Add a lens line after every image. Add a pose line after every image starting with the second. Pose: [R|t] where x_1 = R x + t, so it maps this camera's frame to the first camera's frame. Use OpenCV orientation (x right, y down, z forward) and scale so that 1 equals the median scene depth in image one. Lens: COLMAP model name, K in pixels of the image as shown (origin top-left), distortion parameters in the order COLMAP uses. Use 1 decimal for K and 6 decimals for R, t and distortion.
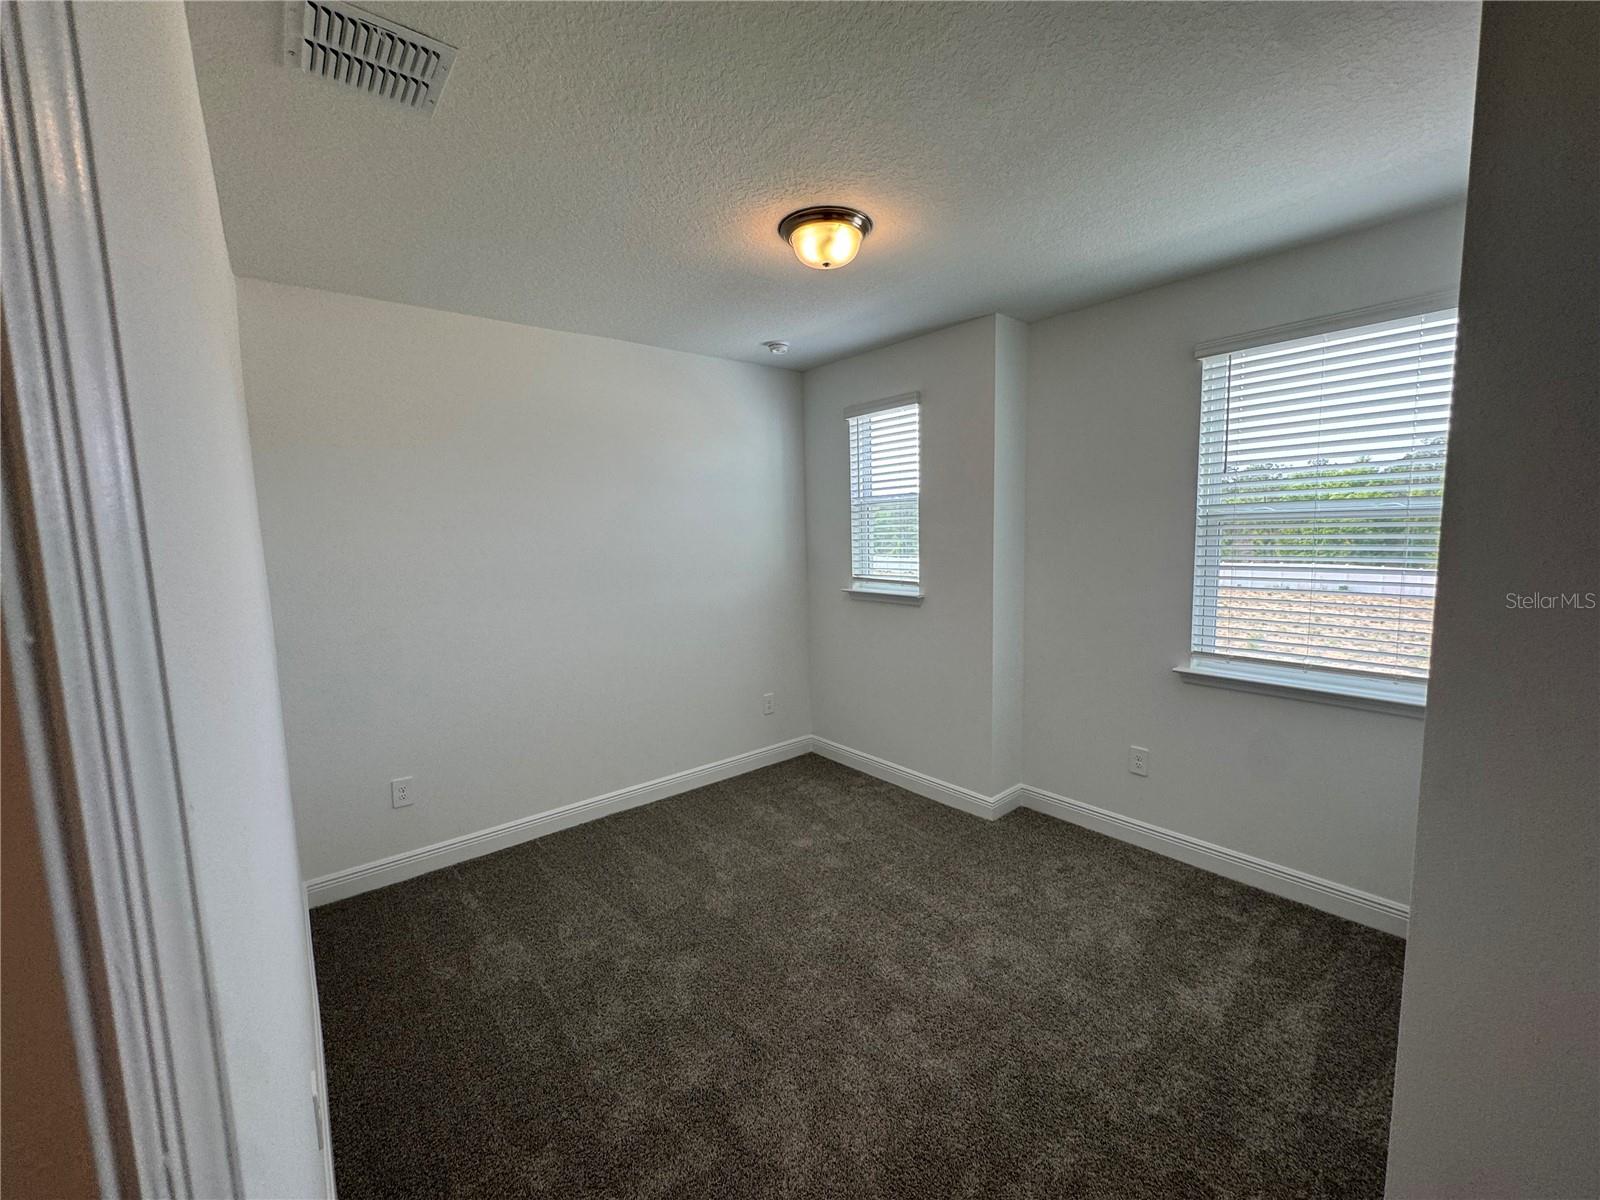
lens RADIAL K [[638.4, 0, 800.0], [0, 638.4, 600.0], [0, 0, 1]] dist [-0.001532, -0.000260]
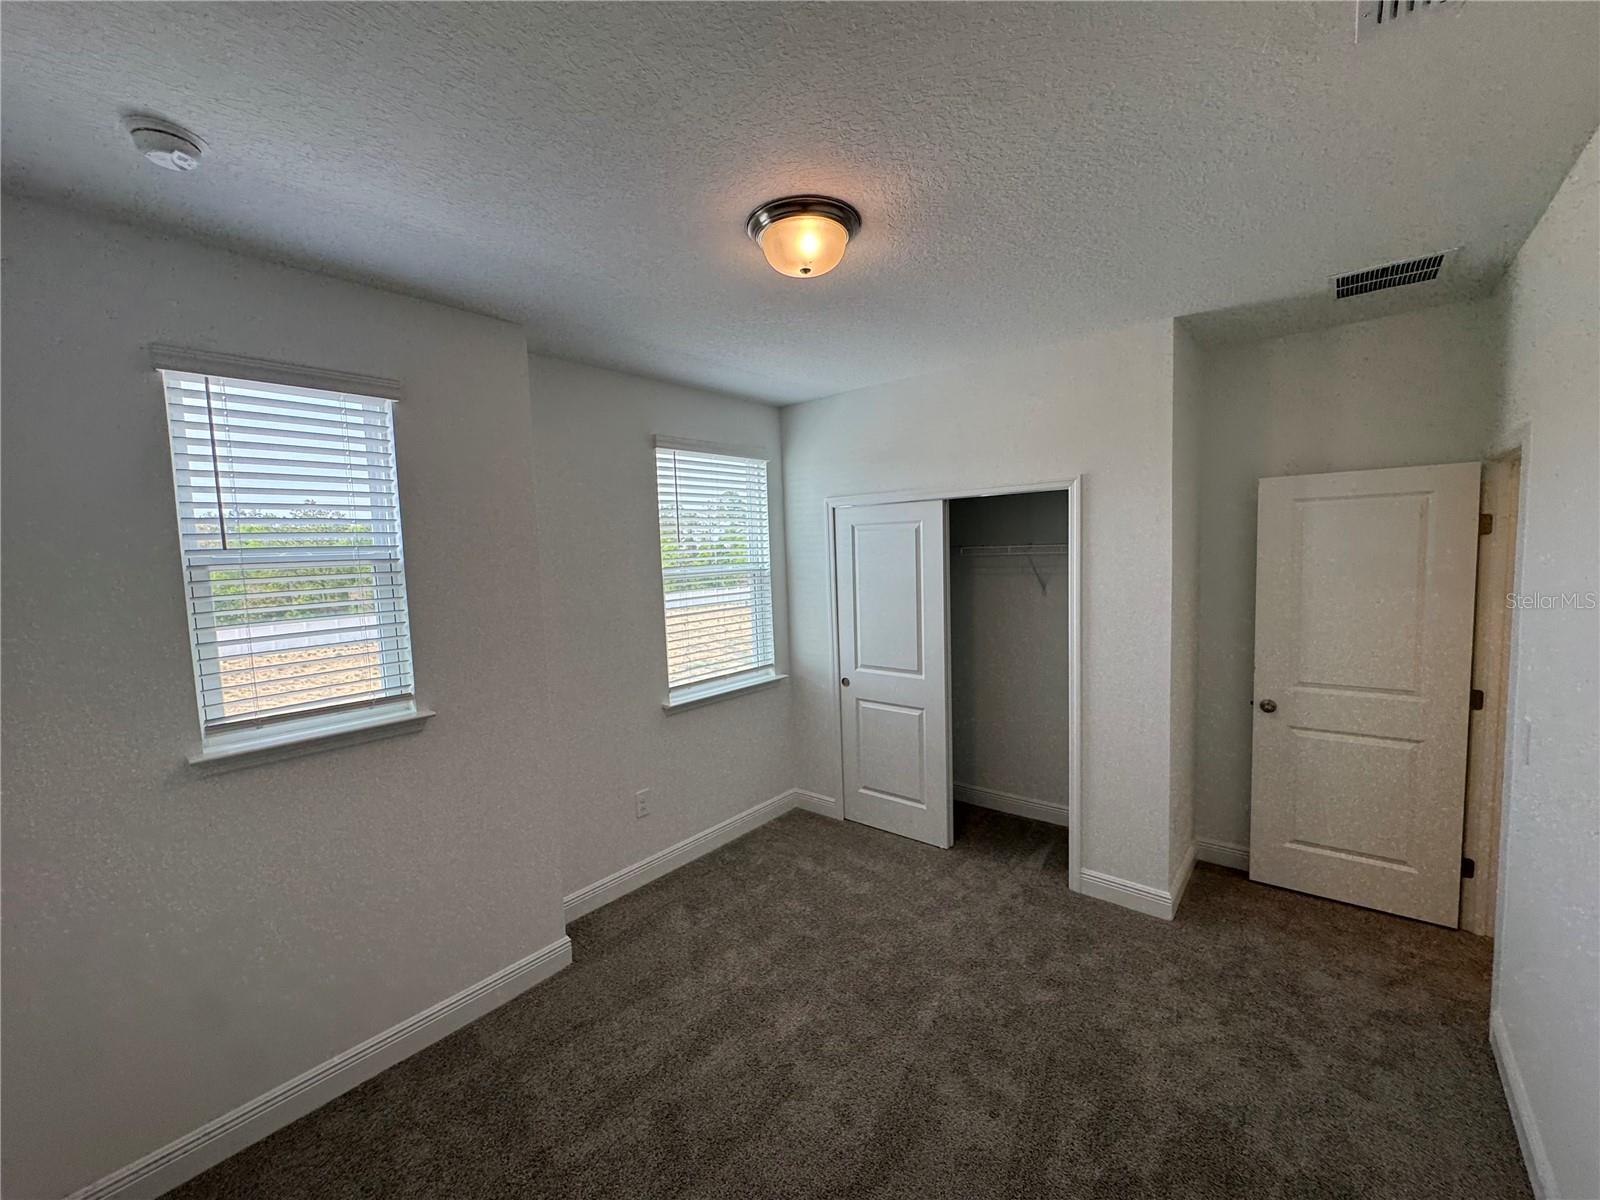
lens RADIAL K [[638.4, 0, 800.0], [0, 638.4, 600.0], [0, 0, 1]] dist [-0.001532, -0.000260]
pose [[-0.170590, -0.057014, 0.983691, -0.474694], [0.140552, 0.986708, 0.081563, -0.115692], [-0.975266, 0.152174, -0.160309, 0.743146]]
